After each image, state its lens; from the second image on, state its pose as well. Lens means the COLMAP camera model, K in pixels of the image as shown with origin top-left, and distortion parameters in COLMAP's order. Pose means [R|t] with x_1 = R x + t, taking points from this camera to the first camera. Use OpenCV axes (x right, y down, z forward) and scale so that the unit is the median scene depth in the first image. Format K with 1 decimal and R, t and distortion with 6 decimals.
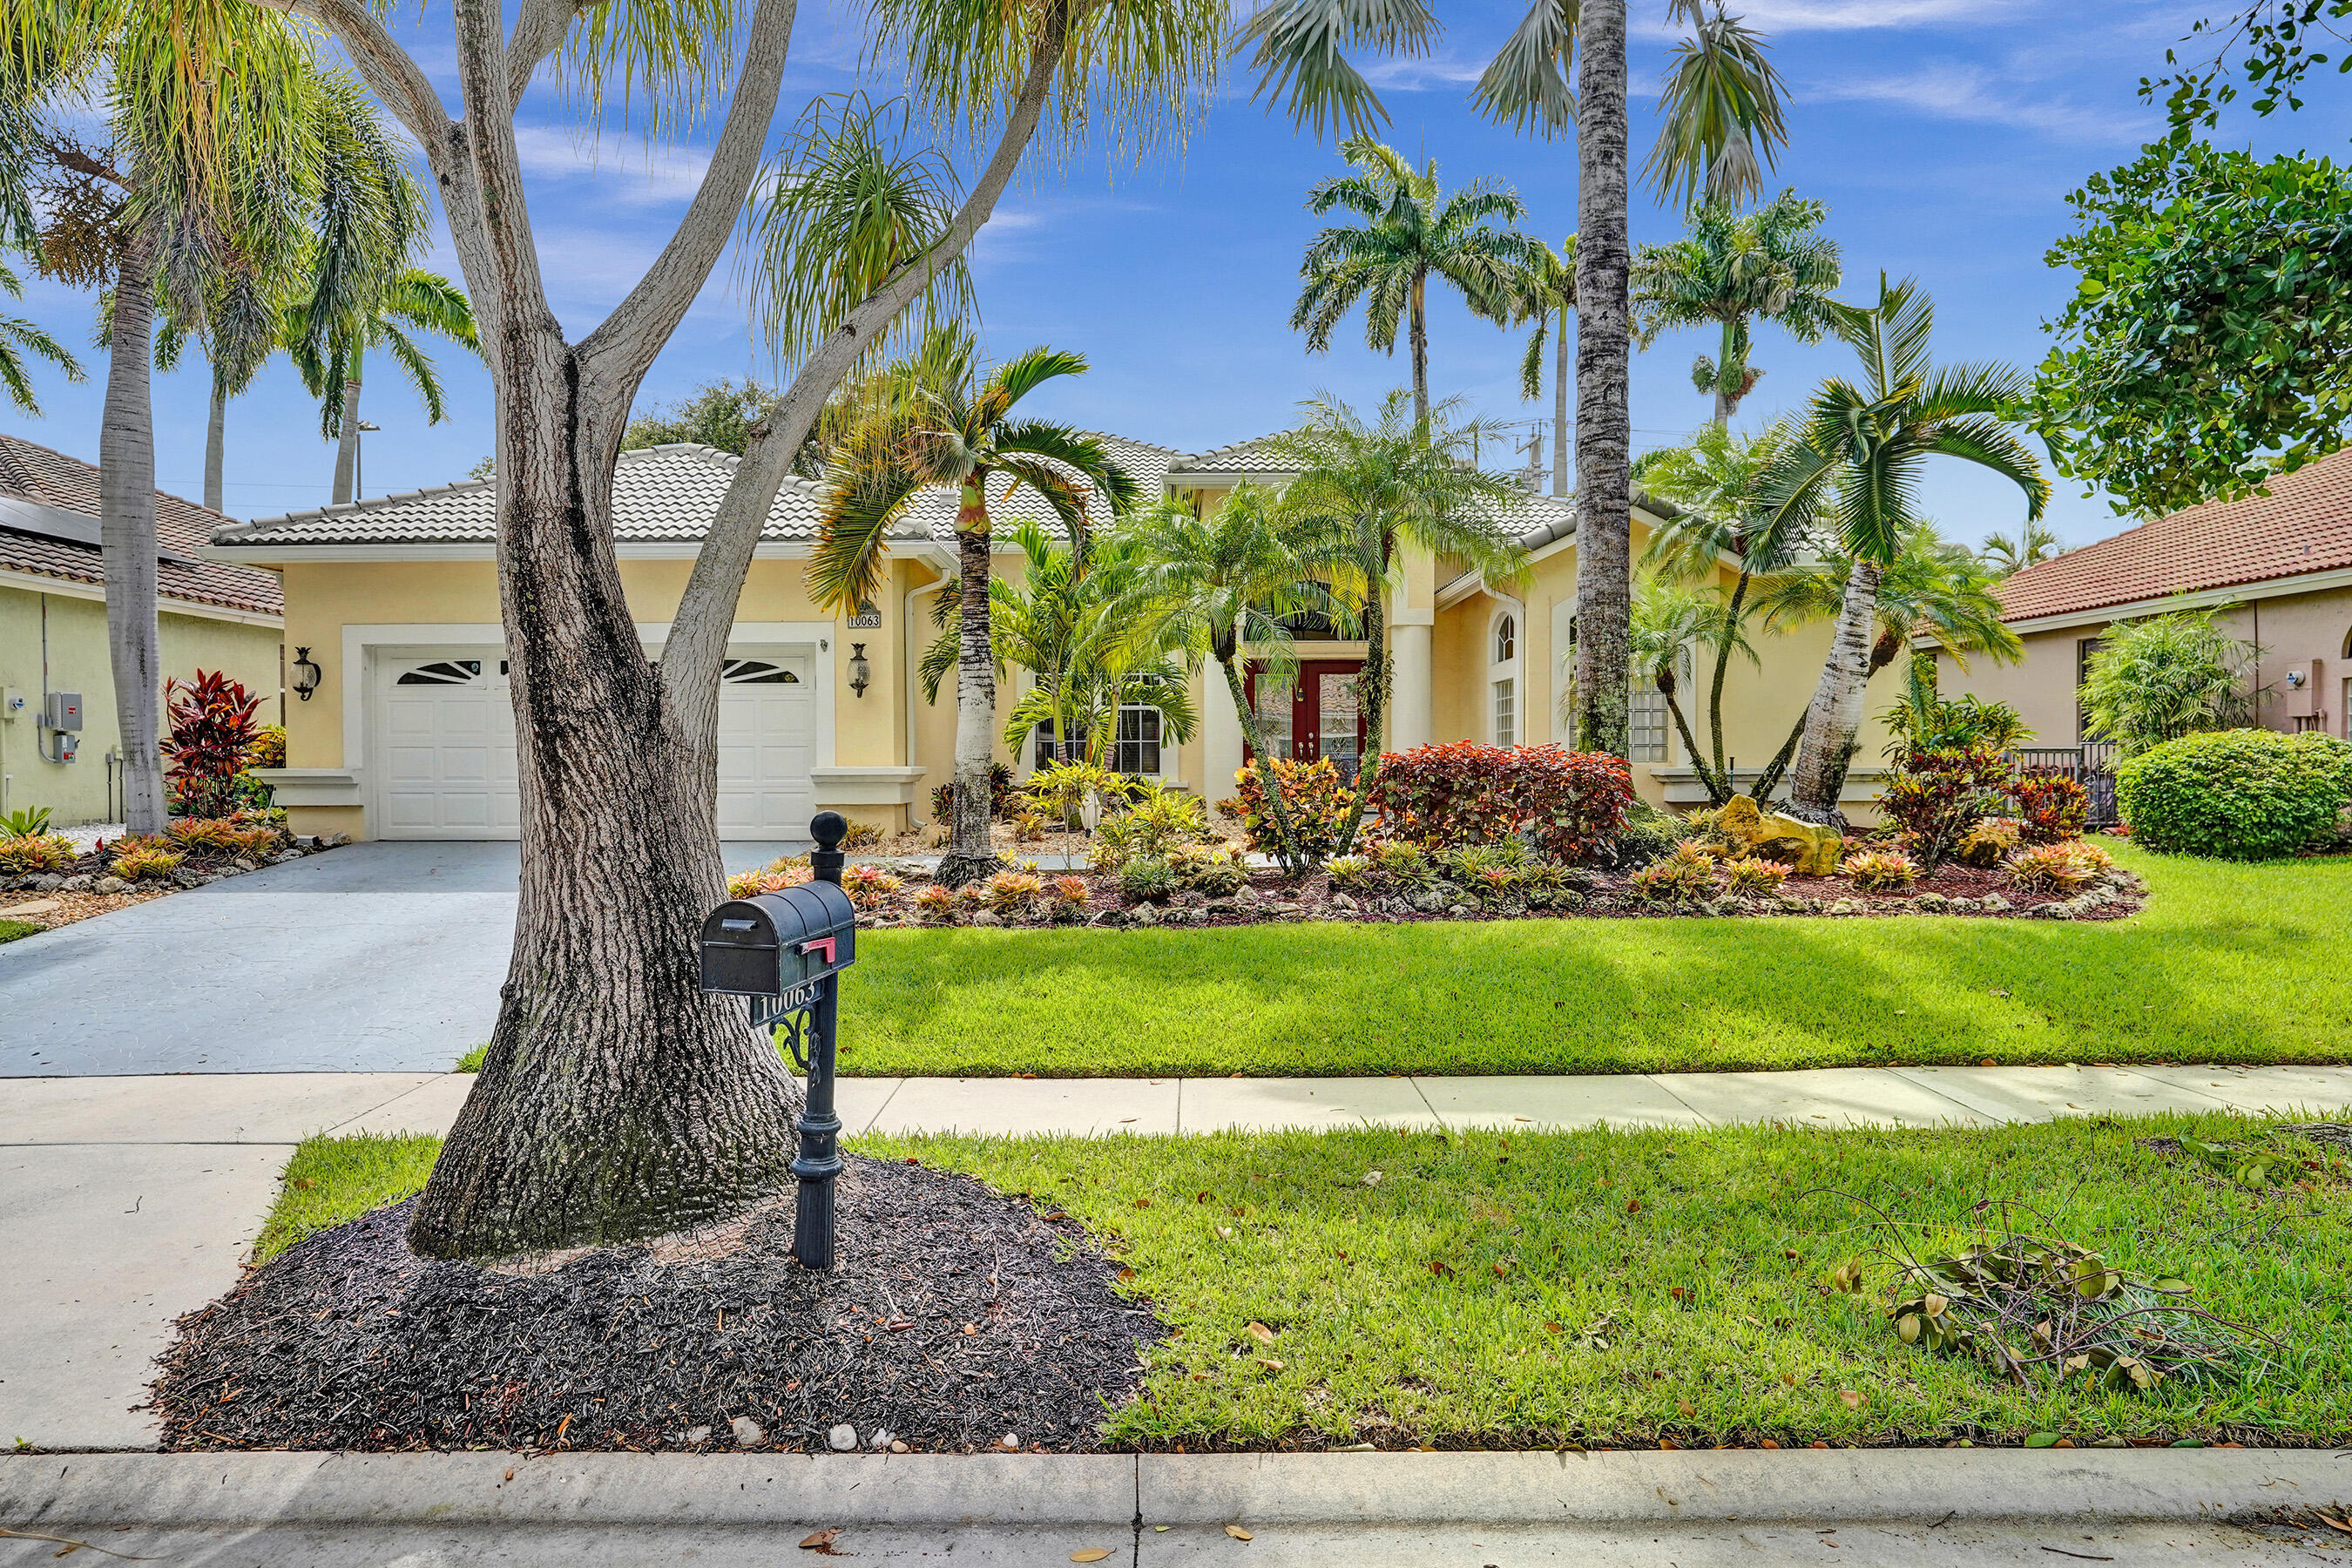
lens RADIAL K [[1403.4, 0, 1146.9], [0, 1403.4, 775.5], [0, 0, 1]] dist [-0.024385, -0.000084]
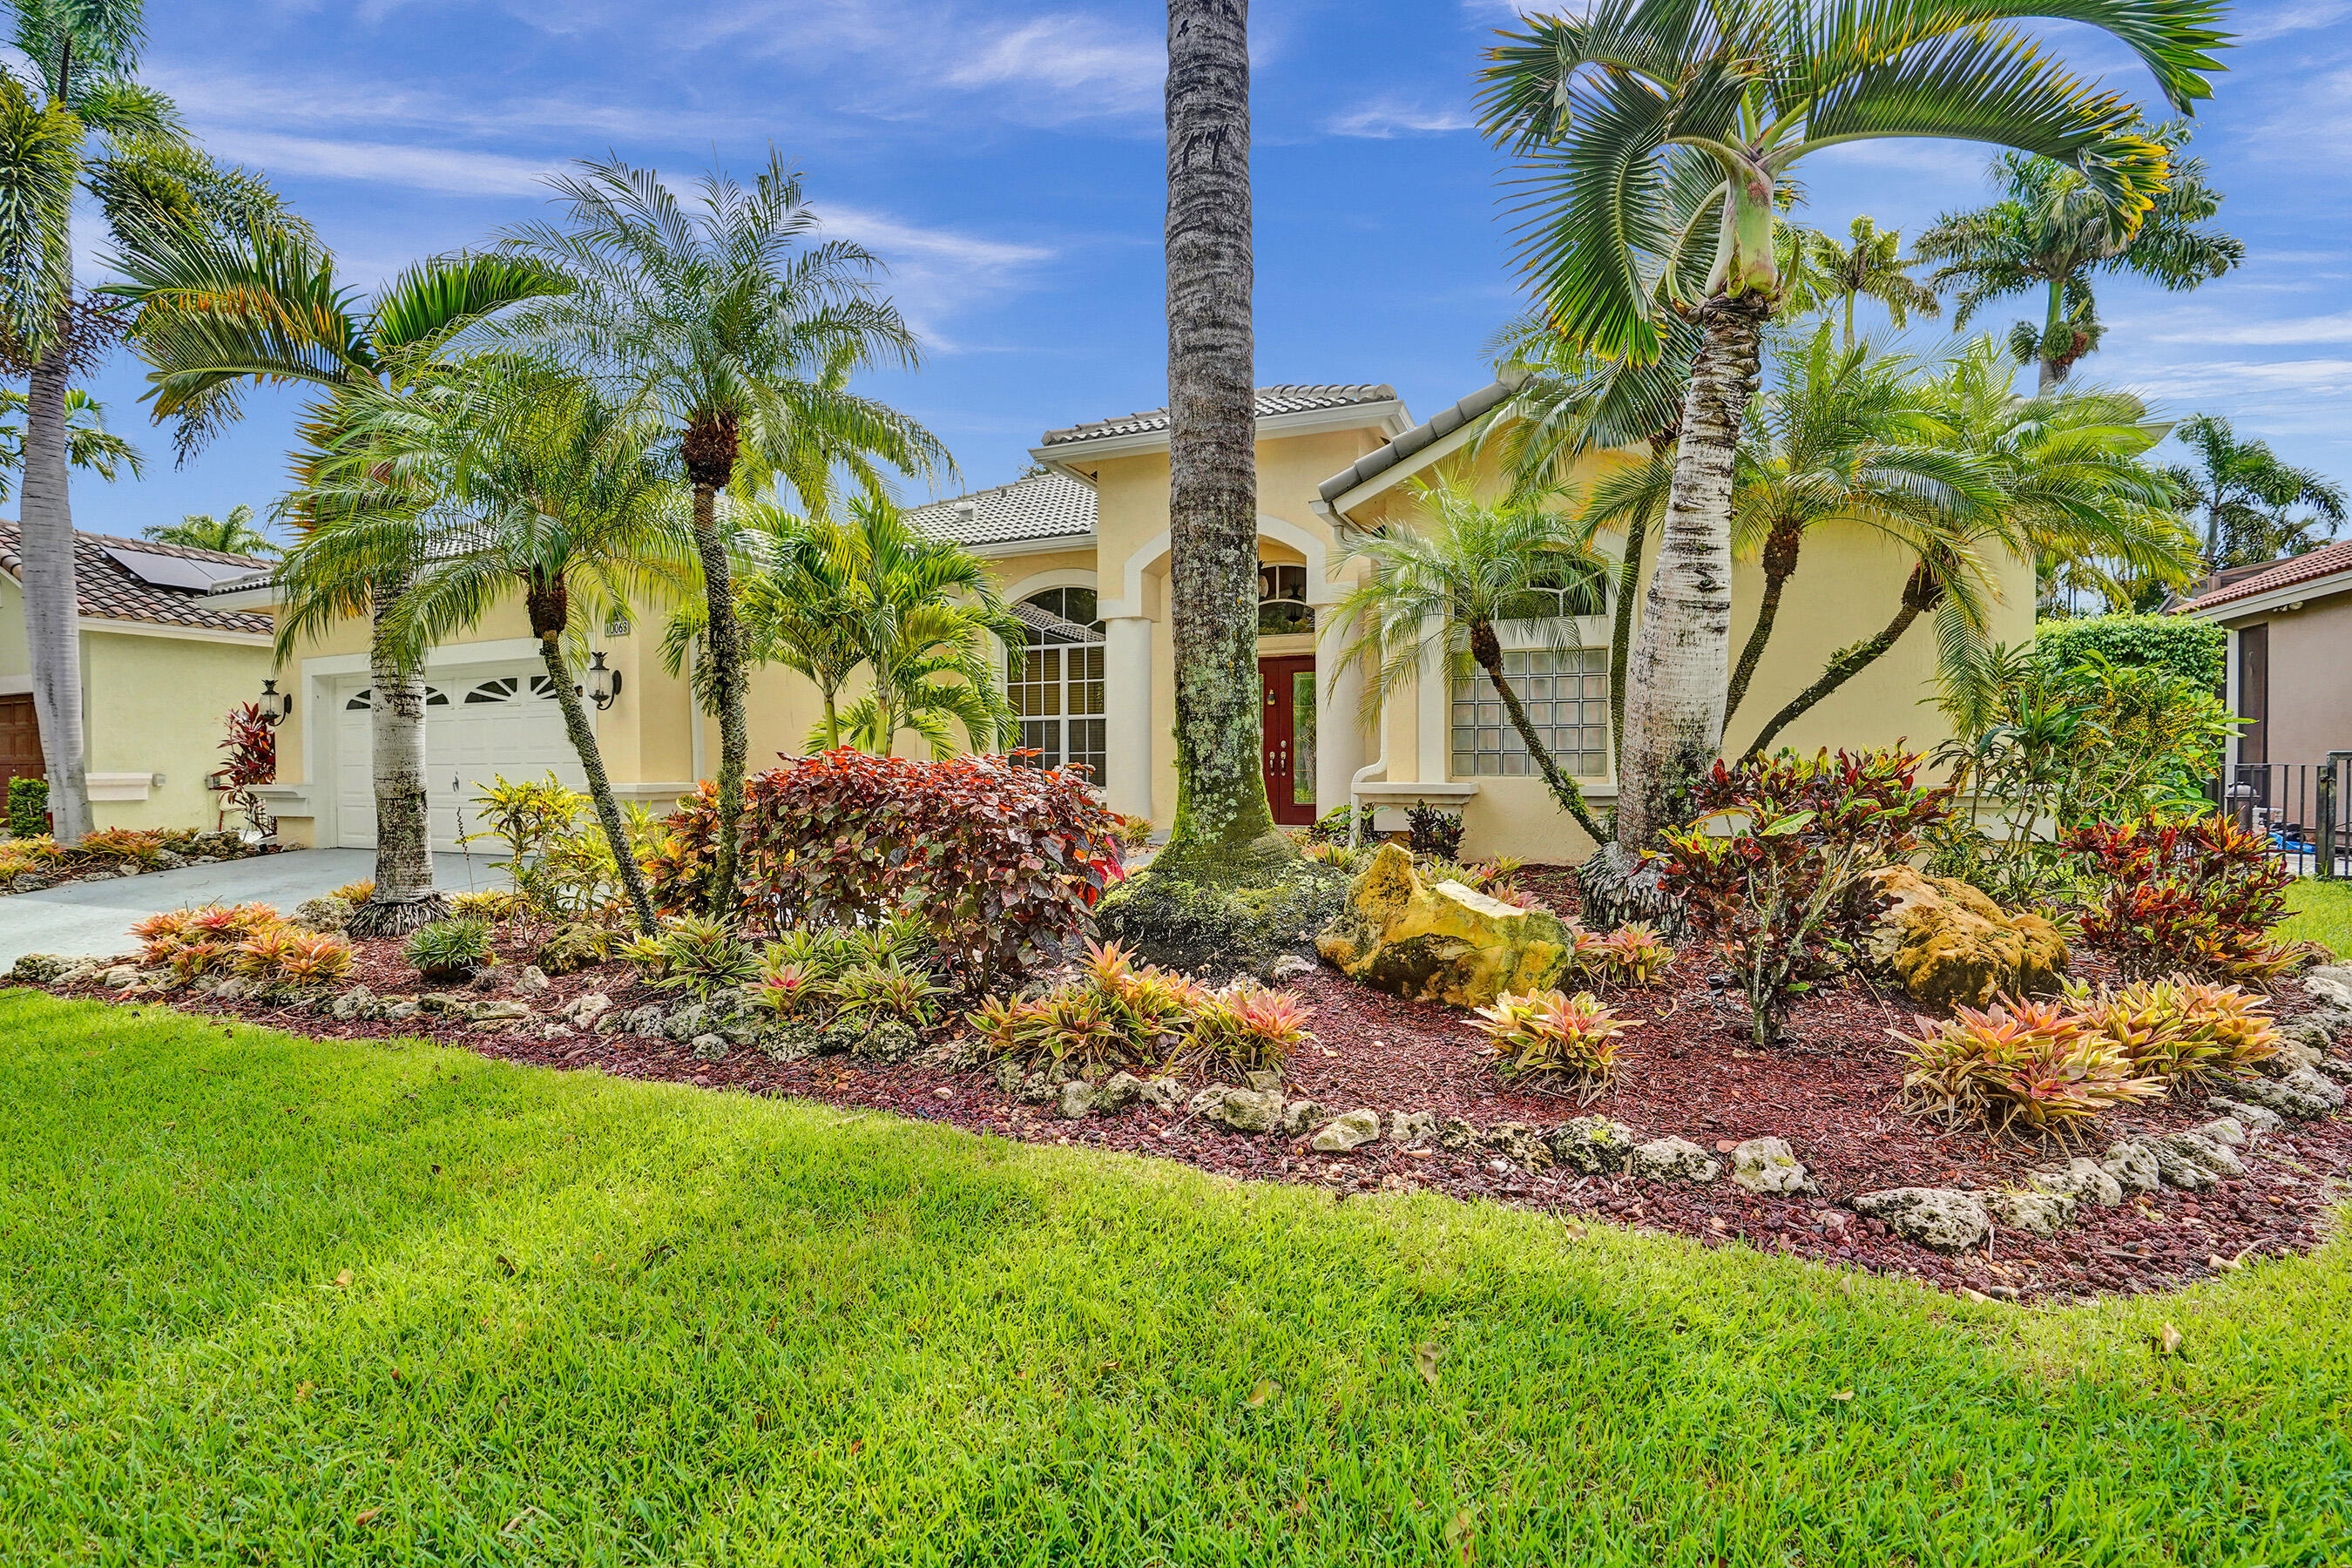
lens RADIAL K [[1091.1, 0, 1149.3], [0, 1091.1, 776.2], [0, 0, 1]] dist [-0.057357, 0.019636]
pose [[0.926864, -0.002631, -0.375389, 0.482550], [0.001058, 0.999990, -0.004397, -0.009759], [0.375396, 0.003678, 0.926857, 0.576778]]
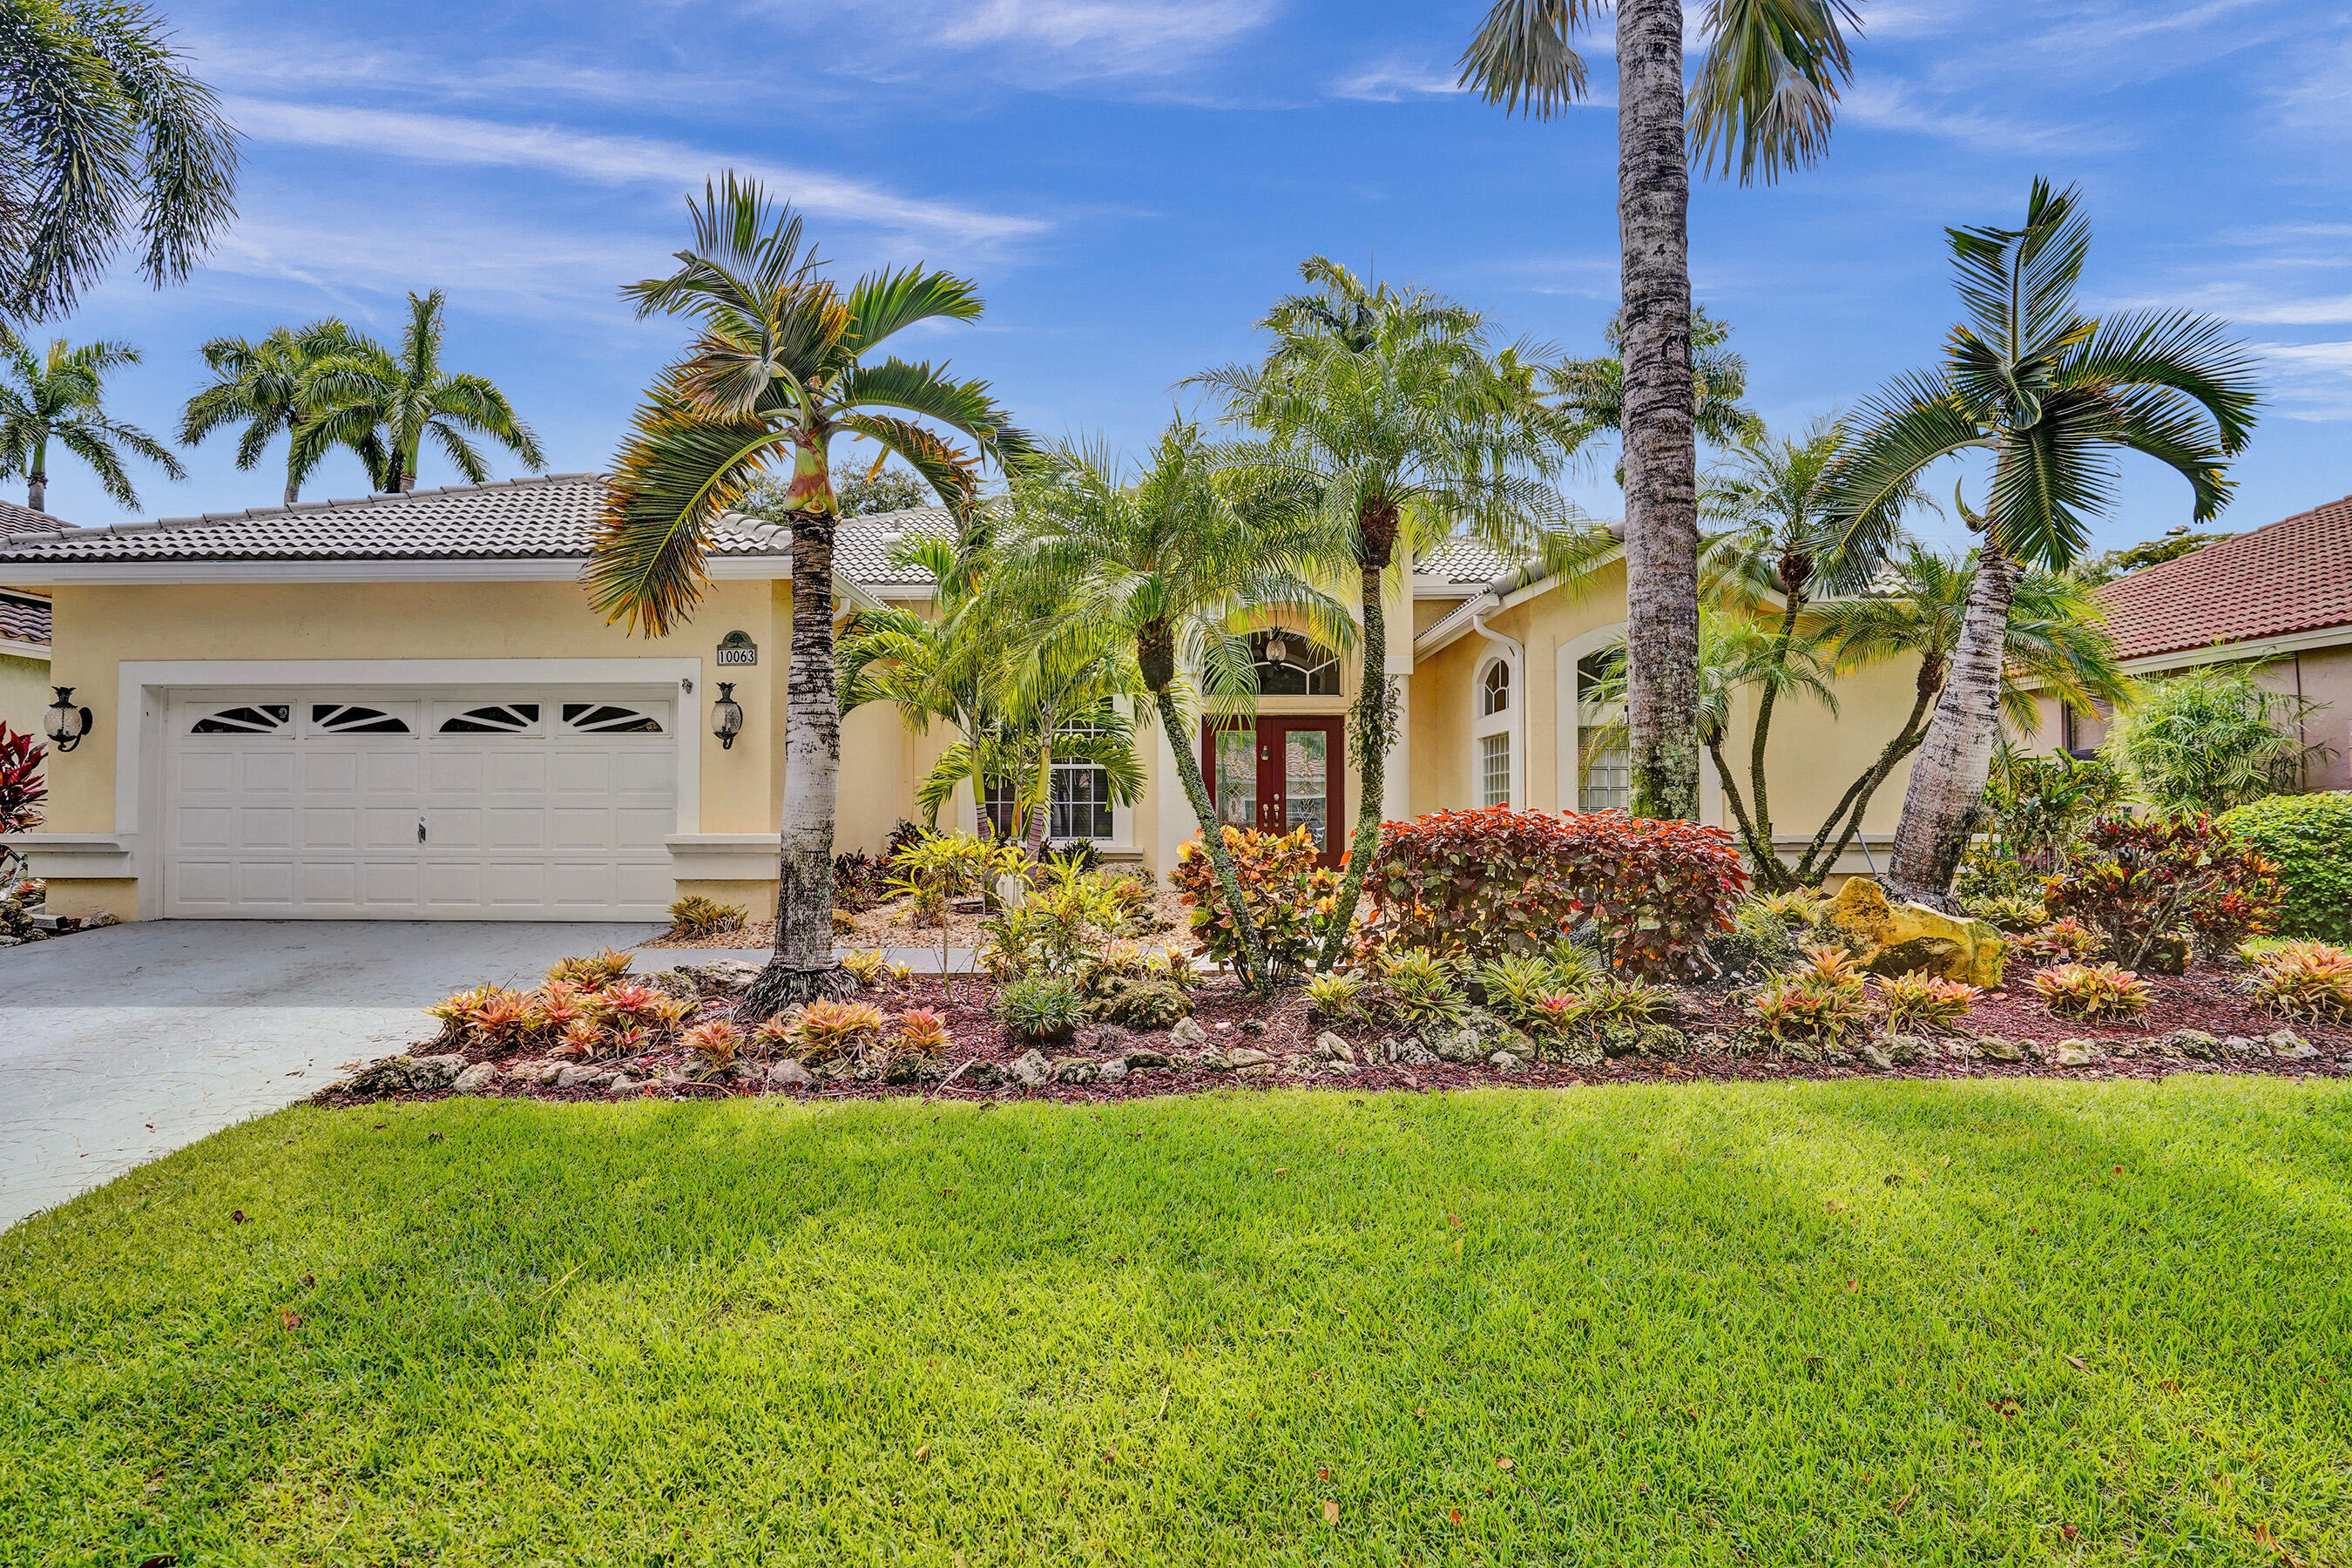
lens RADIAL K [[1157.3, 0, 1150.9], [0, 1157.3, 785.2], [0, 0, 1]] dist [-0.045810, 0.000391]
pose [[0.999927, 0.002646, 0.011788, 0.041554], [-0.002187, 0.999245, -0.038784, -0.010877], [-0.011882, 0.038755, 0.999178, 0.392291]]
